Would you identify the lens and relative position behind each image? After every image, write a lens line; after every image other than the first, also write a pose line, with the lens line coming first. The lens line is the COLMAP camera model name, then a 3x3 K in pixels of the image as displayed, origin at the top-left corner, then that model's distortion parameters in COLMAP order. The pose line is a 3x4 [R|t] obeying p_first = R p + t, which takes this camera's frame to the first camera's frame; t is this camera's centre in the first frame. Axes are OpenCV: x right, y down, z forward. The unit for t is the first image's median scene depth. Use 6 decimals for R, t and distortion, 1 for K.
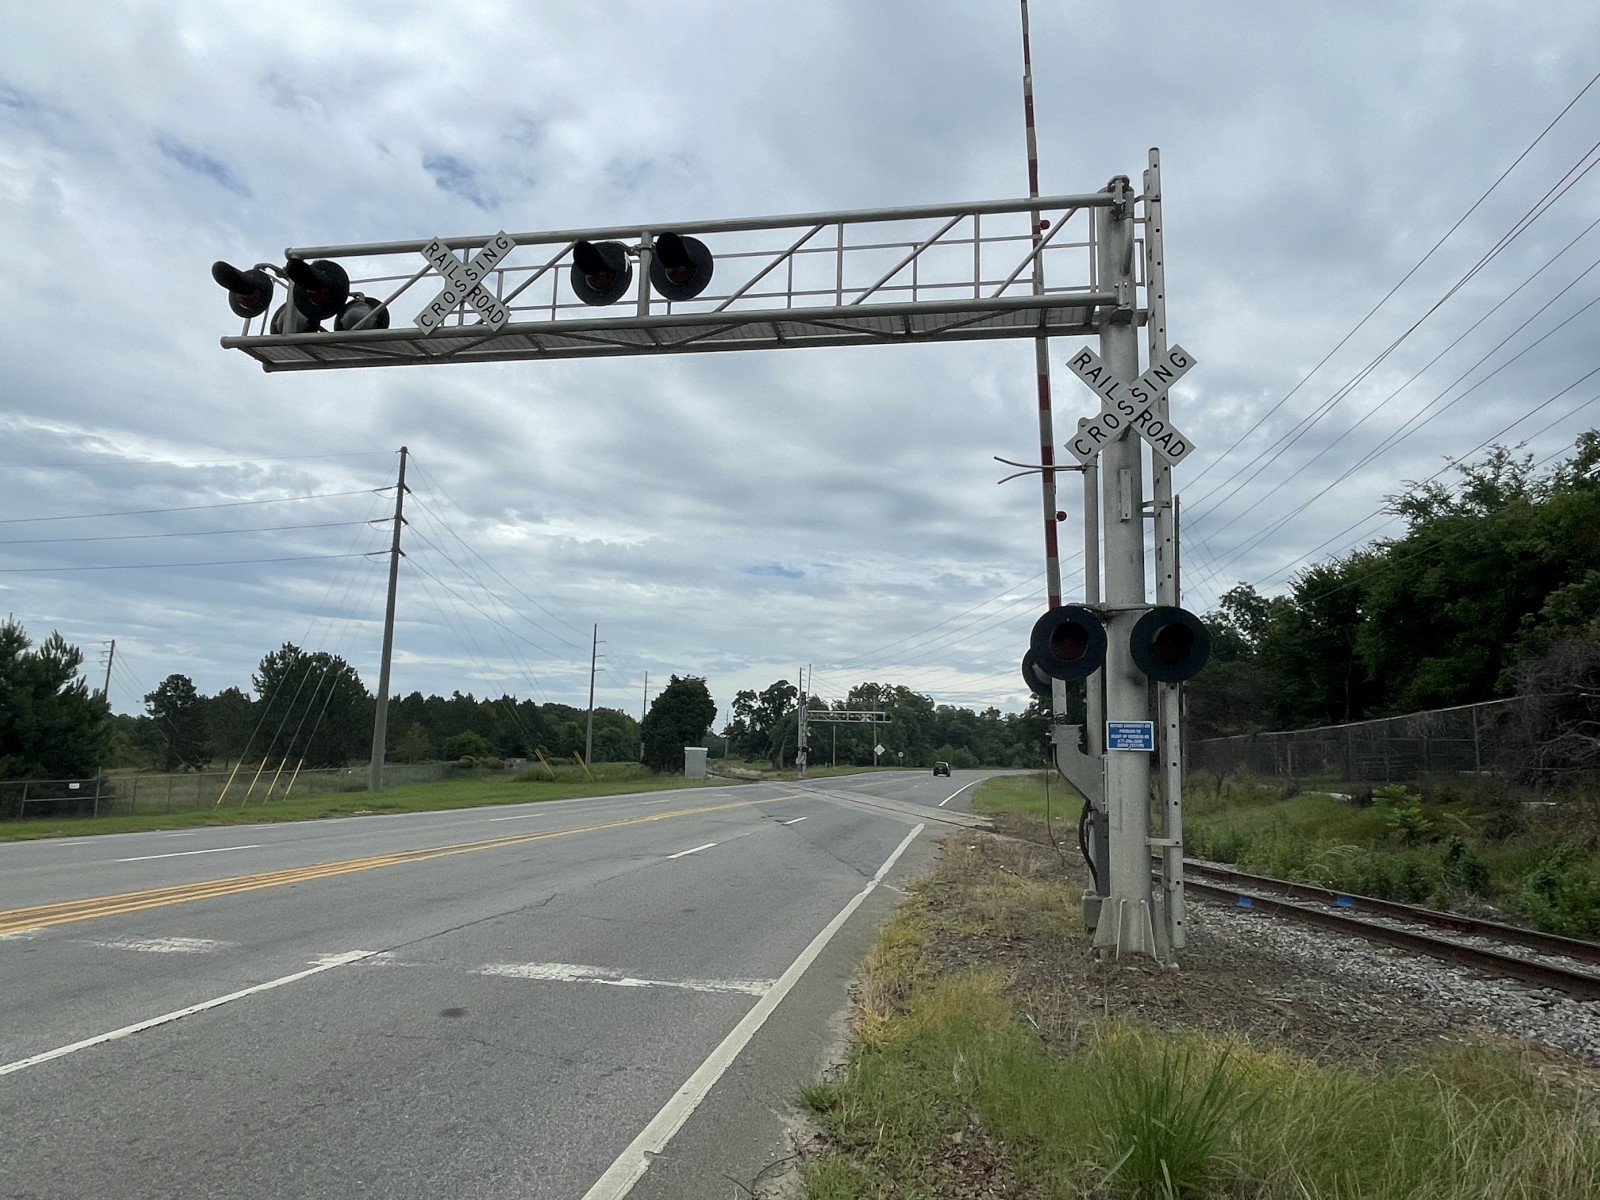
lens RADIAL K [[1042.1, 0, 799.9], [0, 1042.1, 590.9], [0, 0, 1]] dist [0.004388, -0.002582]
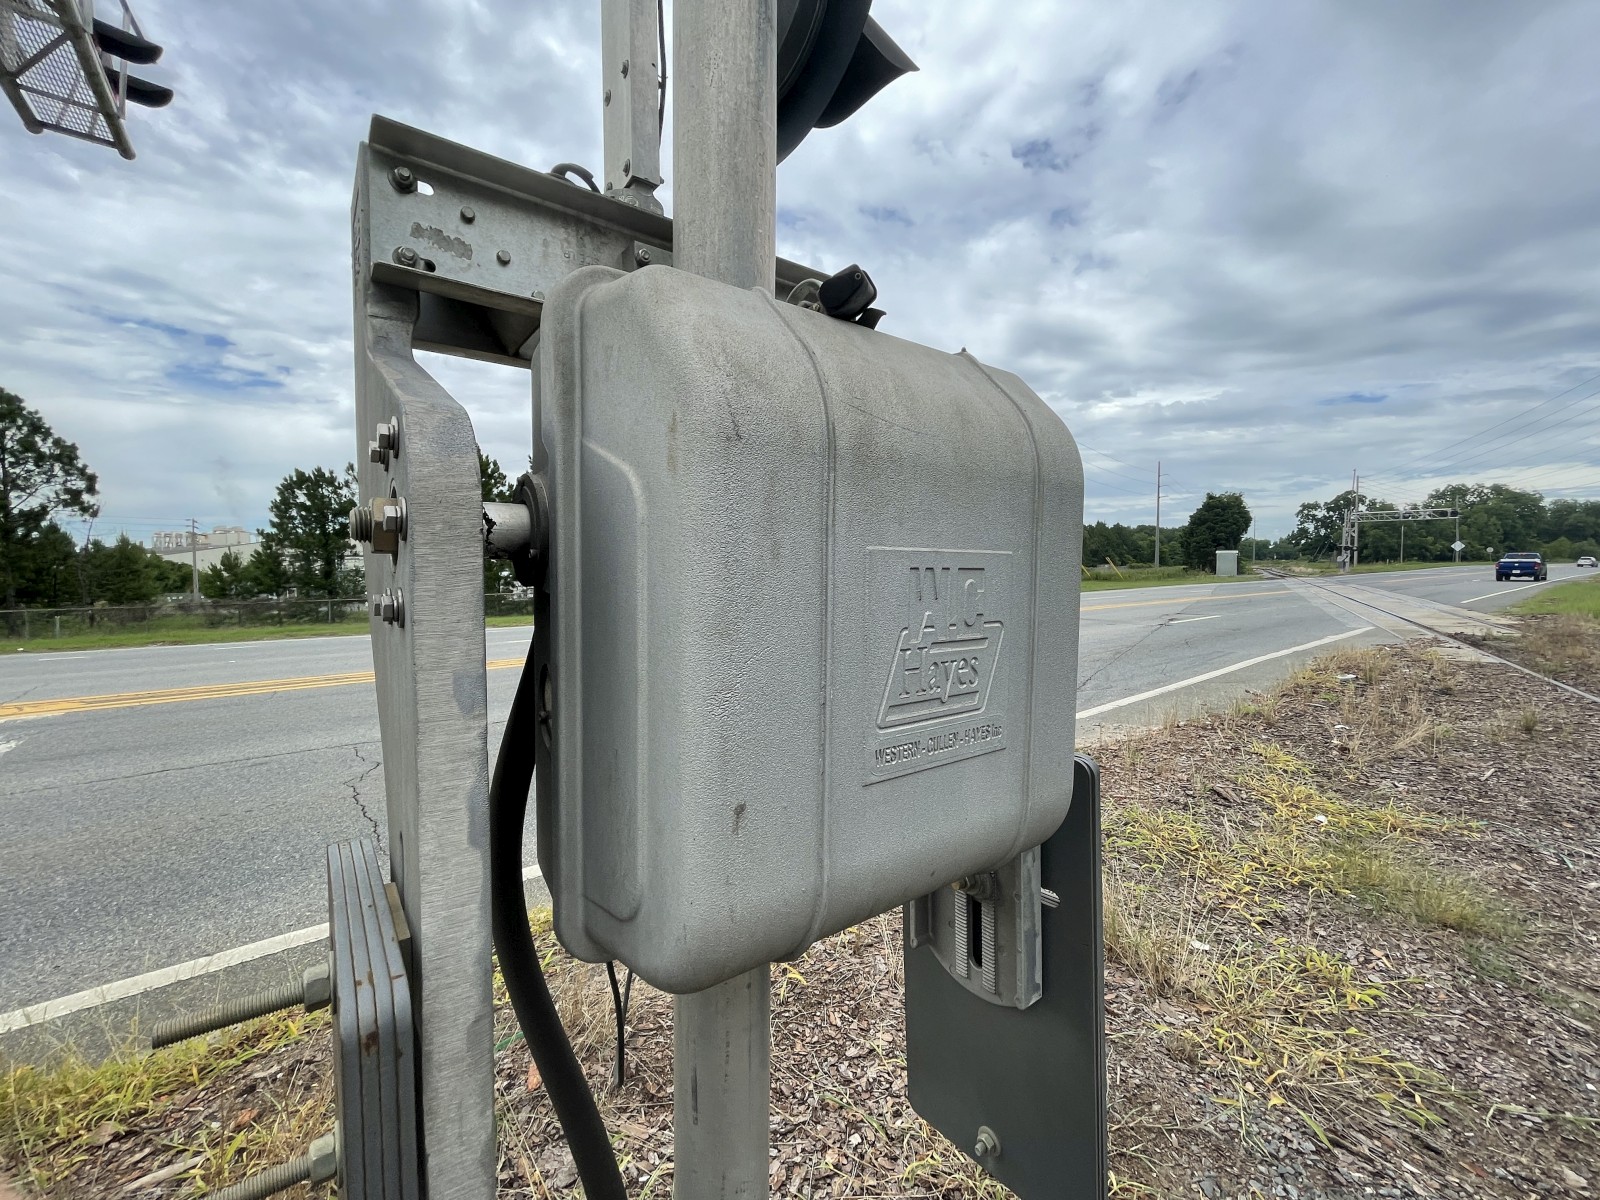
lens RADIAL K [[651.1, 0, 815.3], [0, 651.1, 580.6], [0, 0, 1]] dist [0.003886, -0.002815]
pose [[0.745981, -0.012711, -0.665846, 0.096336], [0.132828, 0.982569, 0.130057, 0.045655], [0.652587, -0.185463, 0.734666, 0.261988]]
